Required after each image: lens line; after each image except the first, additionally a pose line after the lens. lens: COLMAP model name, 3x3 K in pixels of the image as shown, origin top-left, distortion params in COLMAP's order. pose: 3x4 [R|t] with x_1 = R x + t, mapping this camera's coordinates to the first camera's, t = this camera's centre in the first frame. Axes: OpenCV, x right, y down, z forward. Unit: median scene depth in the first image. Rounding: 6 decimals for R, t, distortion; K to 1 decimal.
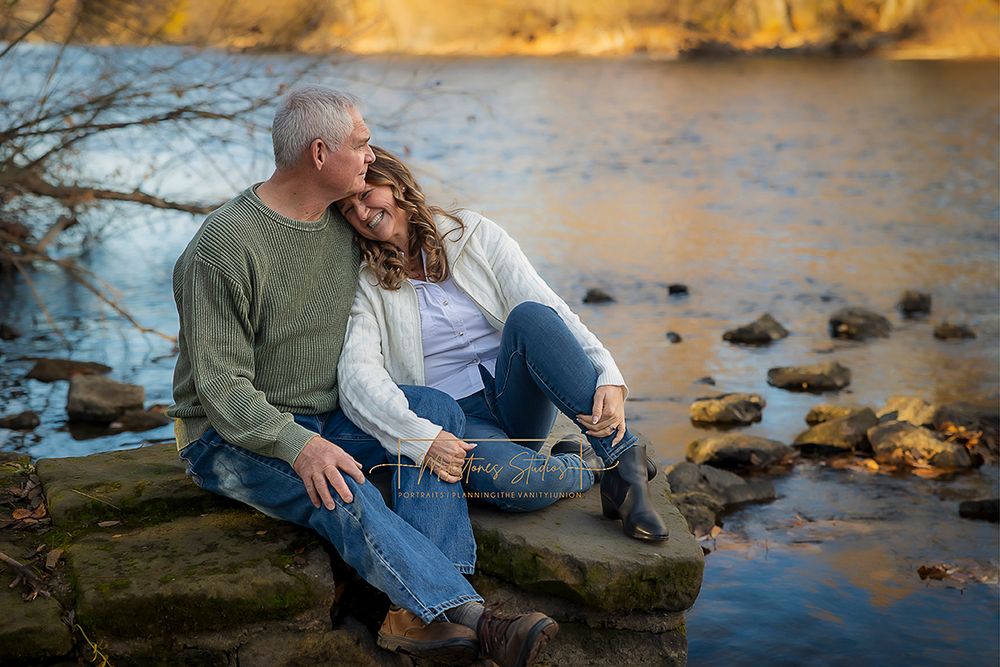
lens RADIAL K [[1870.7, 0, 500.6], [0, 1870.7, 334.4], [0, 0, 1]] dist [0.045560, 0.000000]
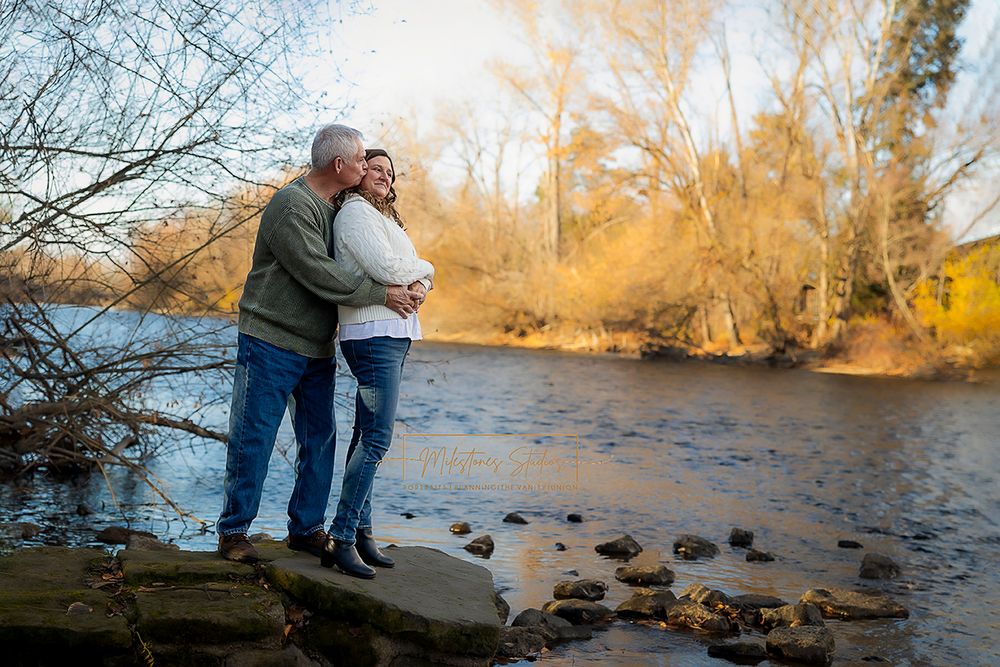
lens RADIAL K [[1649.1, 0, 500.1], [0, 1649.1, 332.2], [0, 0, 1]] dist [0.019566, 0.000000]
pose [[0.997373, 0.072291, -0.004677, 0.040726], [-0.072131, 0.985042, -0.156489, 0.038586], [-0.006705, 0.156416, 0.987669, -0.231517]]
